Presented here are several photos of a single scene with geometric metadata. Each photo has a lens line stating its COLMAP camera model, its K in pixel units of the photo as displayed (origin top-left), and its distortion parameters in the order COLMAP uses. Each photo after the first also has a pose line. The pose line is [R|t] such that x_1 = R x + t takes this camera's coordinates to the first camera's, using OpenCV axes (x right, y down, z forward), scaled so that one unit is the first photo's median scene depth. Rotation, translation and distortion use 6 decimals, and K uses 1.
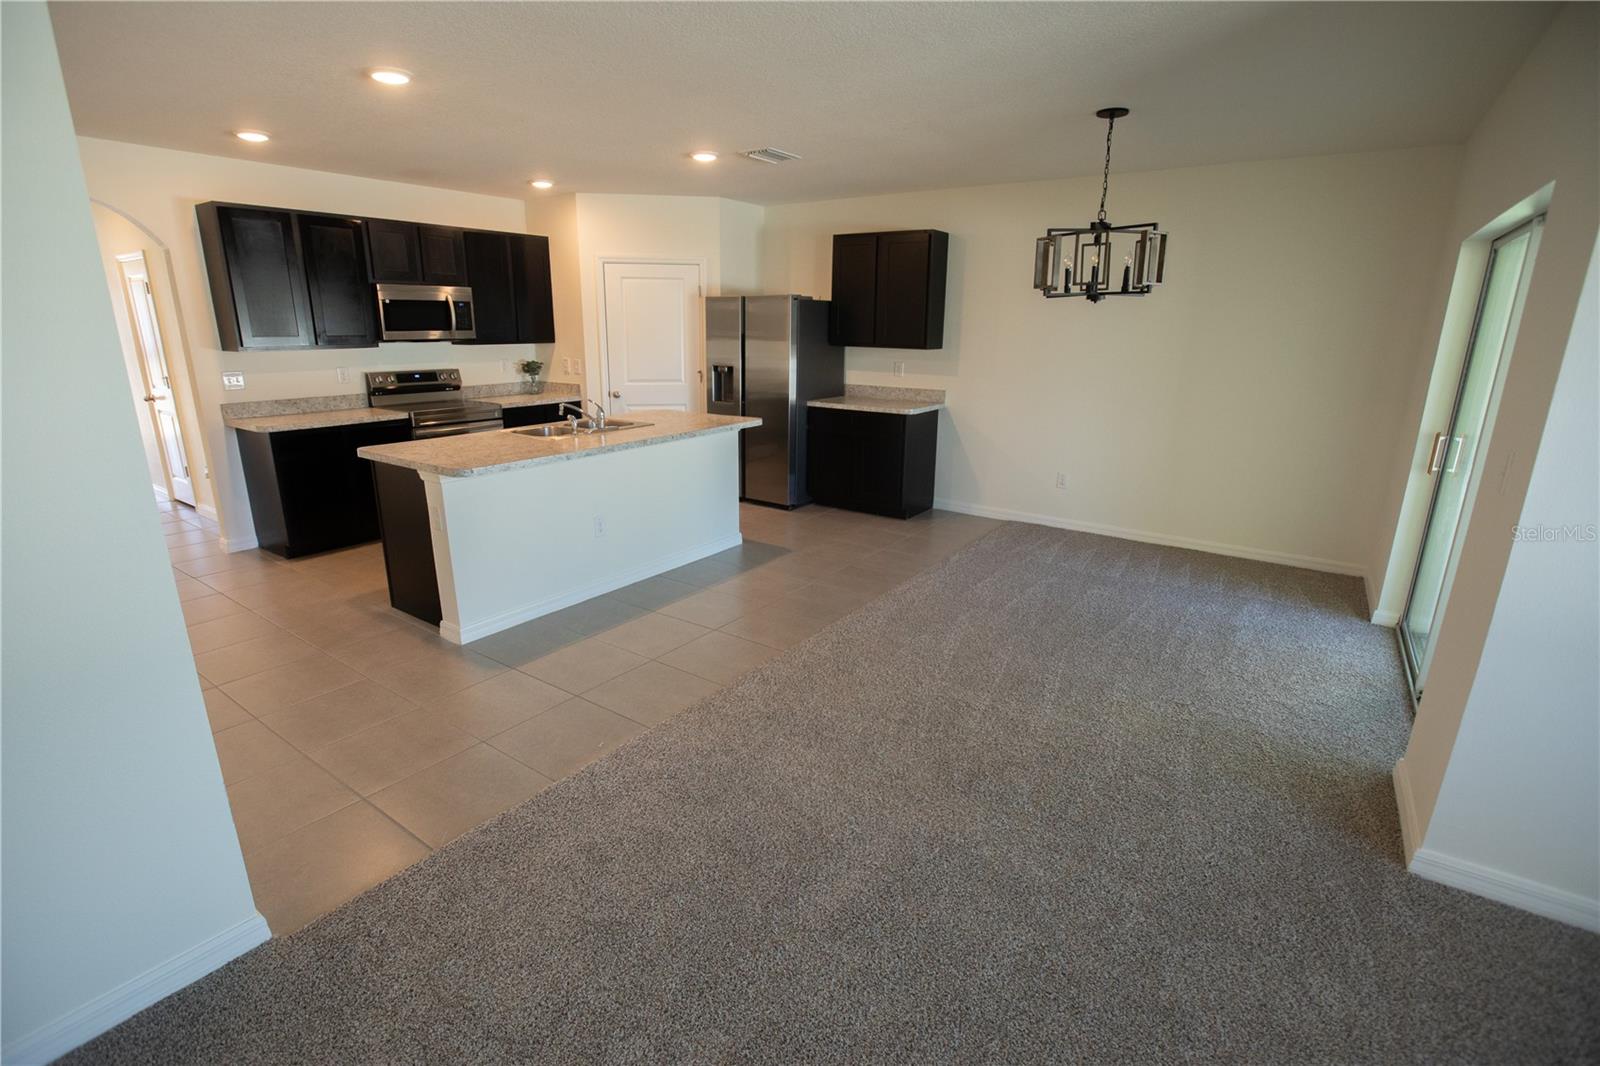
lens RADIAL K [[744.4, 0, 800.0], [0, 744.4, 533.0], [0, 0, 1]] dist [-0.039905, 0.000151]
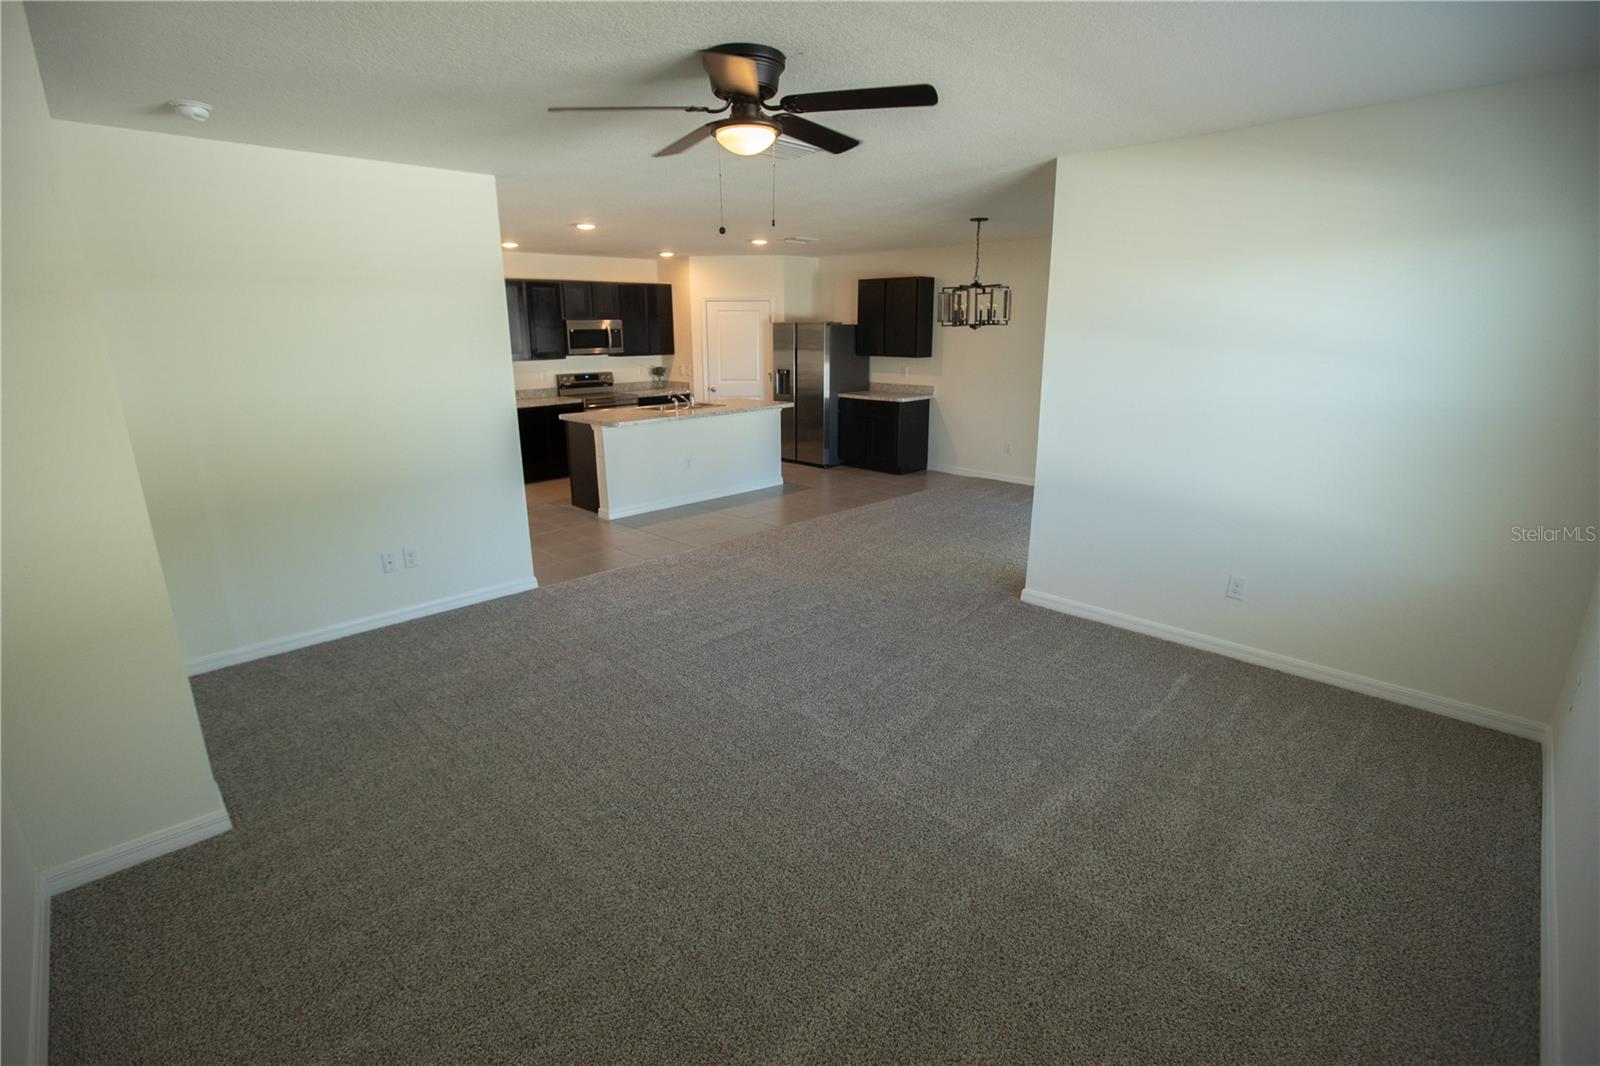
lens RADIAL K [[738.6, 0, 800.0], [0, 738.6, 533.0], [0, 0, 1]] dist [-0.062521, -0.000012]
pose [[0.984555, 0.032803, -0.171977, 0.201258], [-0.033682, 0.999430, -0.002196, 0.105110], [0.171807, 0.007955, 0.985099, -0.447719]]
